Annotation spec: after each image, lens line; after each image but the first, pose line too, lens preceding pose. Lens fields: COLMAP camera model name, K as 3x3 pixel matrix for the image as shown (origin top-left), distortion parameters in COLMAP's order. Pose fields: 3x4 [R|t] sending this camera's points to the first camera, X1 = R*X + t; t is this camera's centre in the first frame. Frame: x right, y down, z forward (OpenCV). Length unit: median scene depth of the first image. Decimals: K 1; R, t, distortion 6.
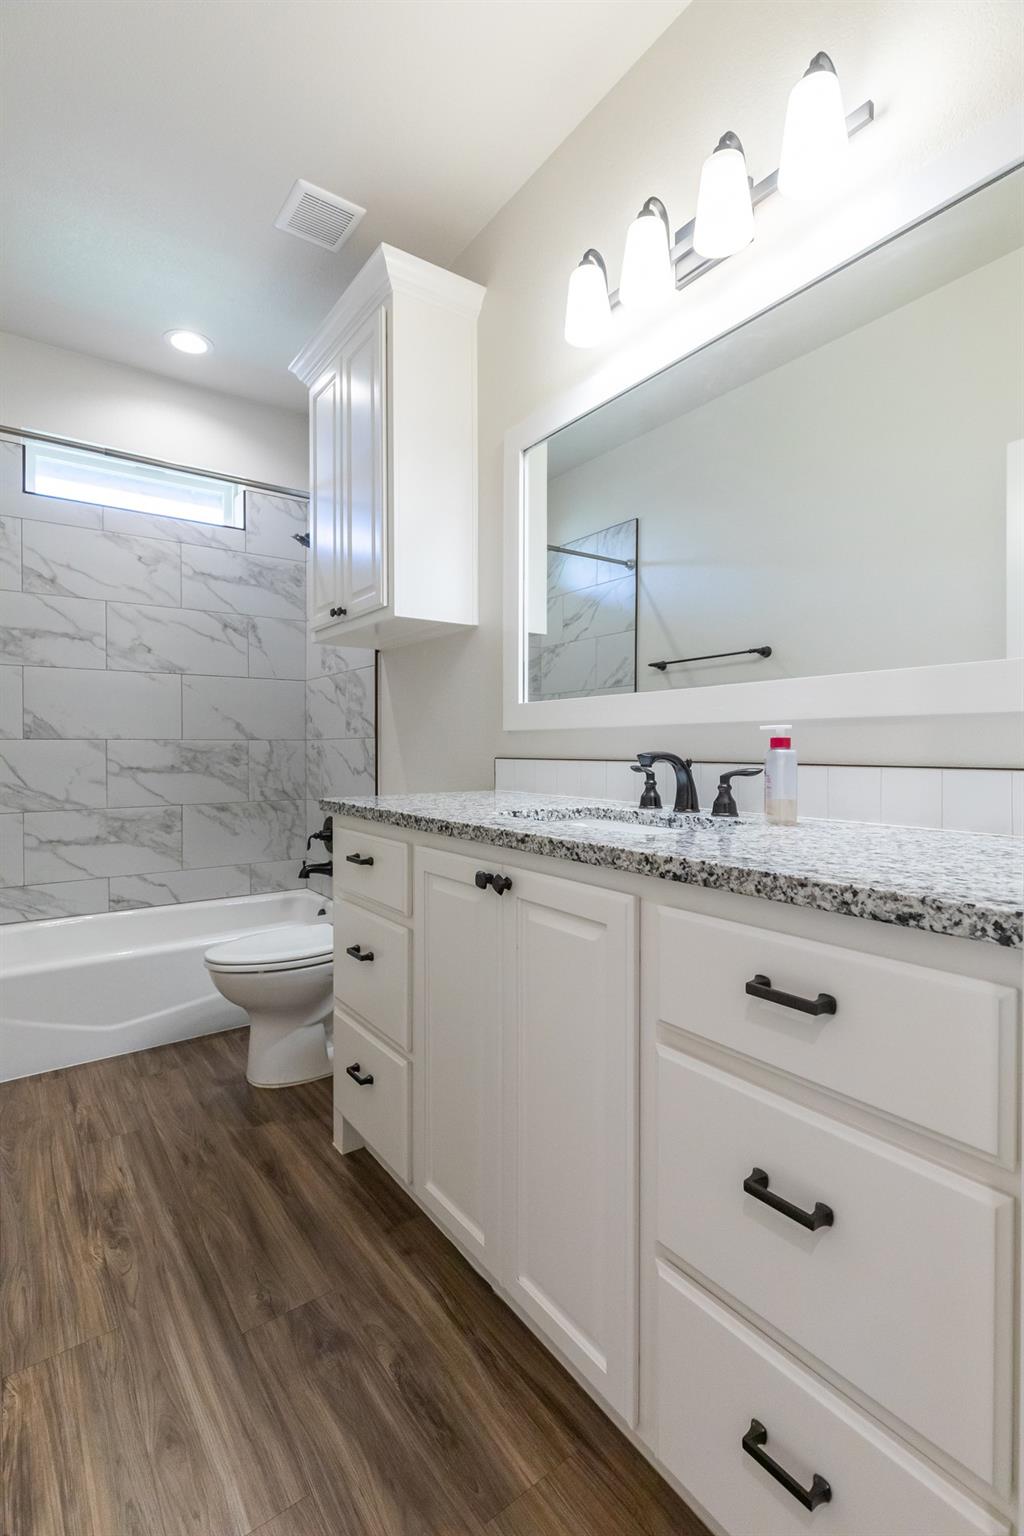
lens RADIAL K [[691.8, 0, 496.6], [0, 691.8, 751.7], [0, 0, 1]] dist [-0.001081, -0.000365]
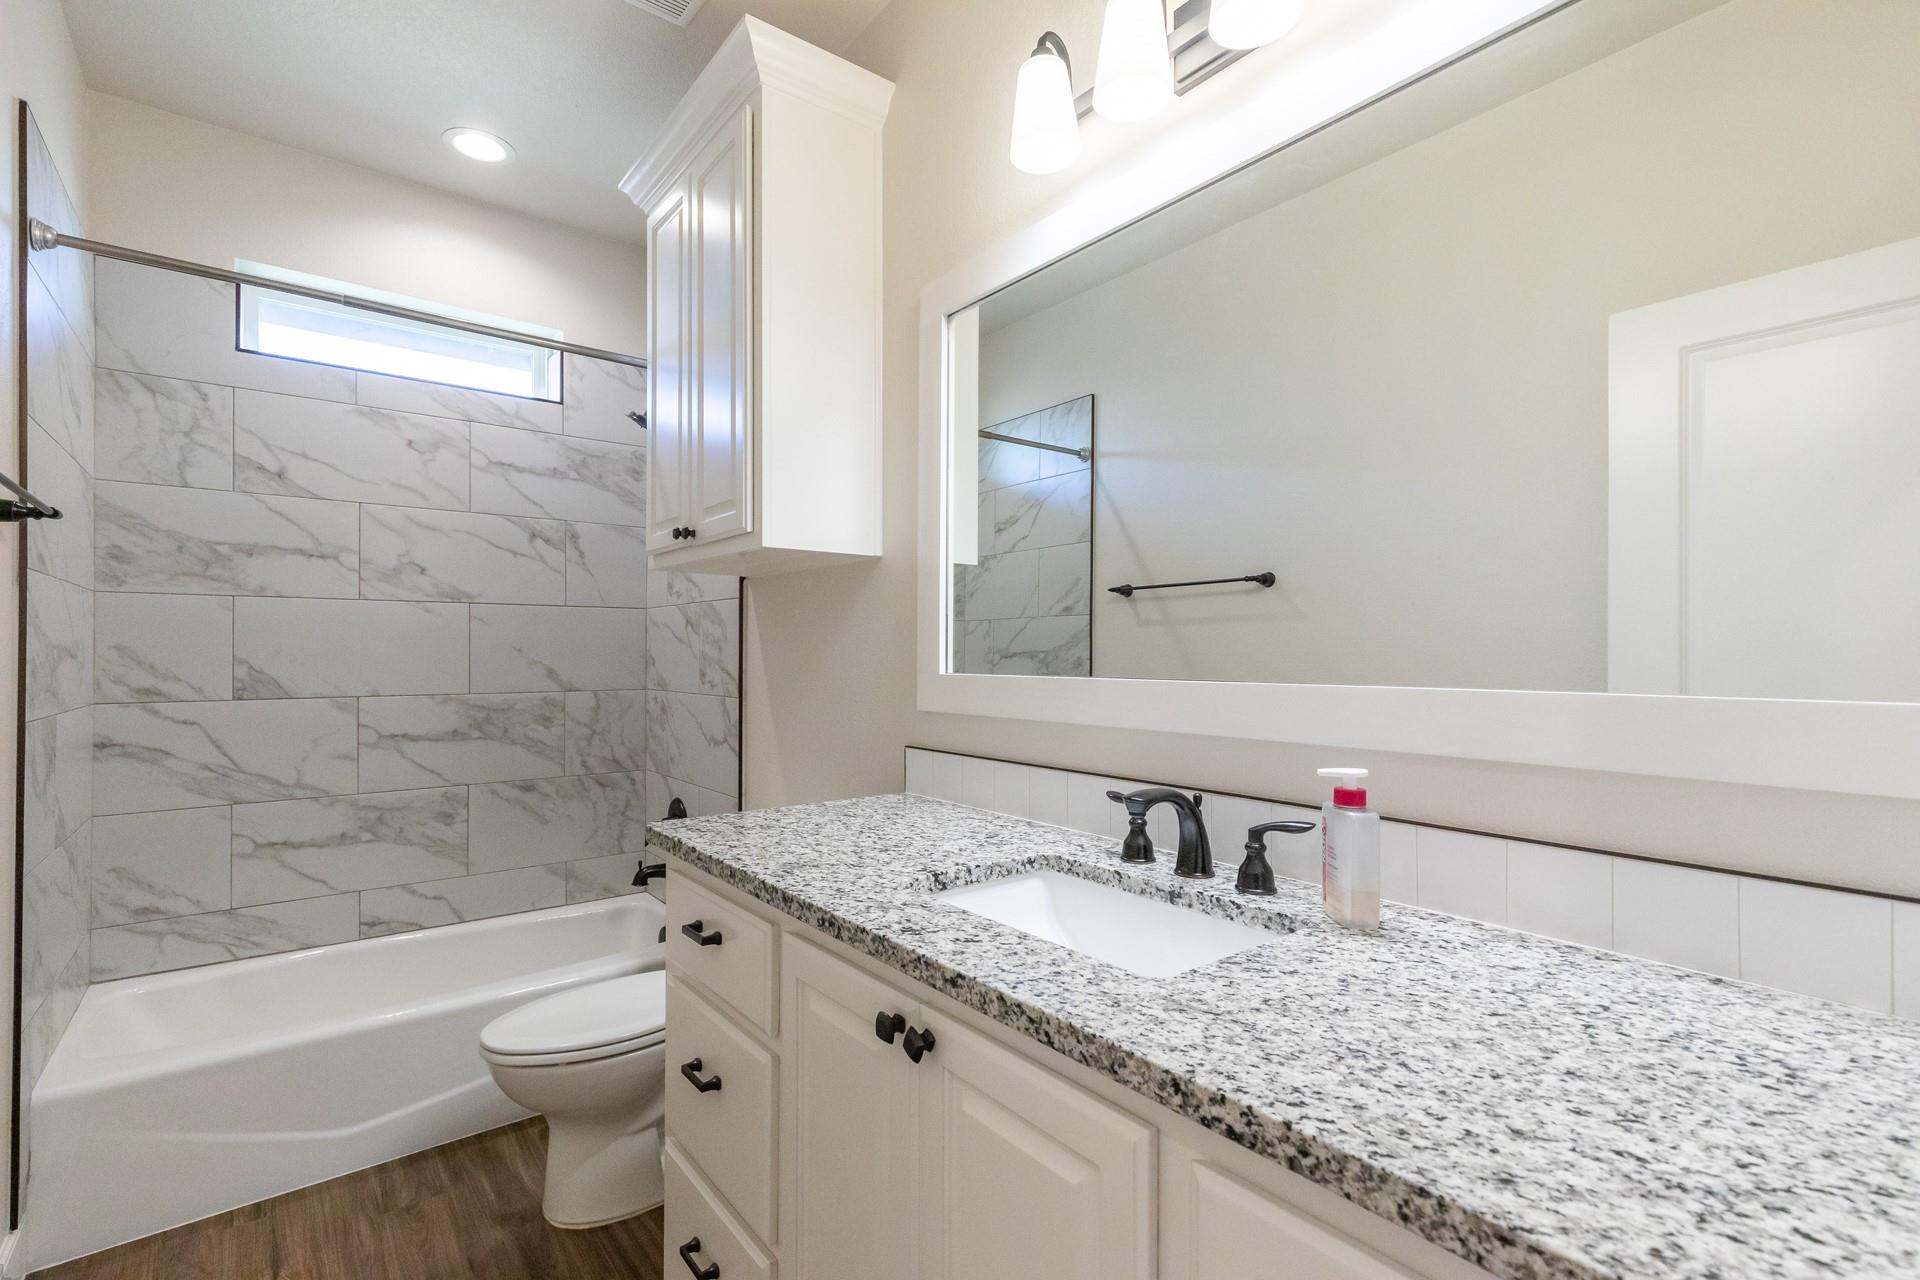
lens RADIAL K [[861.1, 0, 940.4], [0, 861.1, 649.9], [0, 0, 1]] dist [0.005103, -0.000138]
pose [[0.999129, 0.003677, 0.041572, -0.002612], [-0.003205, 0.999930, -0.011432, -0.063590], [-0.041611, 0.011289, 0.999070, 0.095323]]
